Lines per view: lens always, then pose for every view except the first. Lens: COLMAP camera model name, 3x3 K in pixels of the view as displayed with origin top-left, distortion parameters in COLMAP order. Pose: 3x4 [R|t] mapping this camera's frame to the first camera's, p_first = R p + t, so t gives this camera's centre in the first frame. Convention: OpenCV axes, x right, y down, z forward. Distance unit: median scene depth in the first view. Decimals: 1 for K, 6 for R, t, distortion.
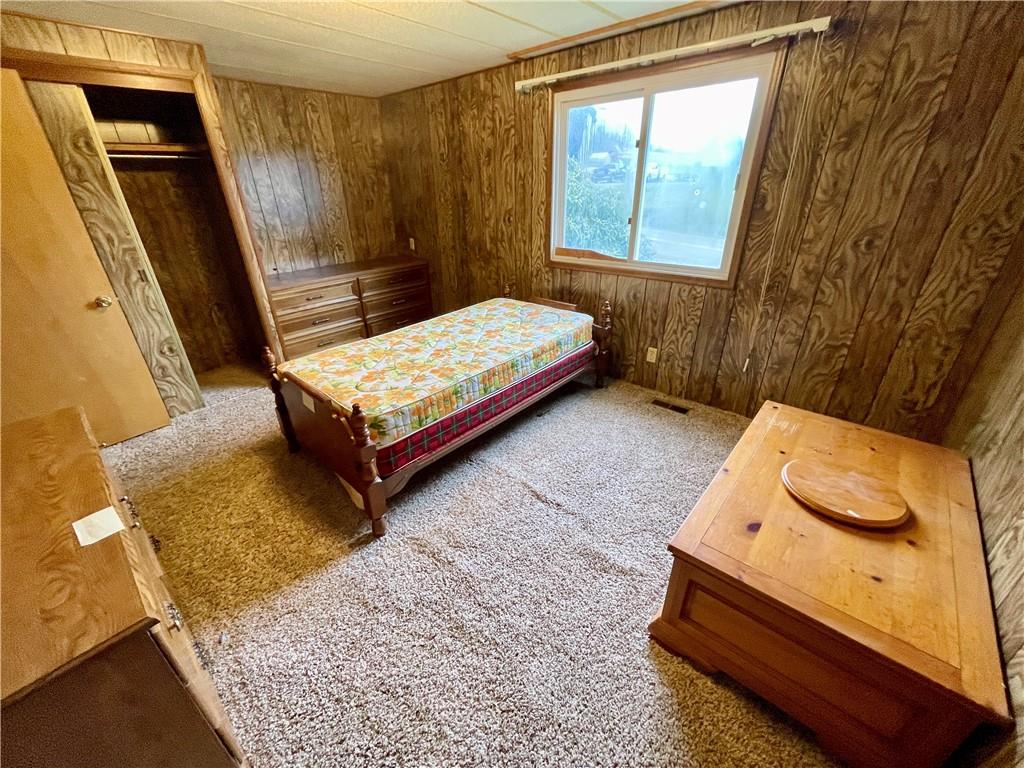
lens RADIAL K [[412.2, 0, 508.0], [0, 412.2, 386.7], [0, 0, 1]] dist [-0.002591, -0.000362]
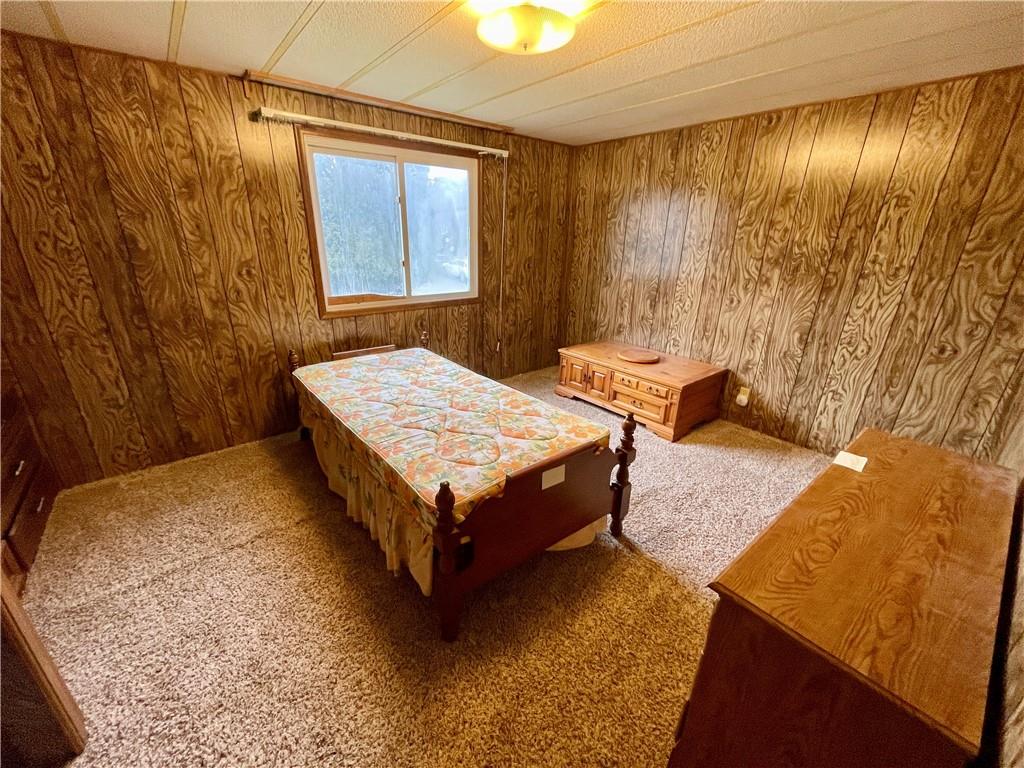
lens RADIAL K [[412.2, 0, 503.8], [0, 412.2, 386.4], [0, 0, 1]] dist [-0.002591, -0.000362]
pose [[0.164827, -0.321373, 0.932497, -0.786881], [0.415375, 0.880119, 0.229900, -0.231534], [-0.894593, 0.349442, 0.278558, 0.511176]]
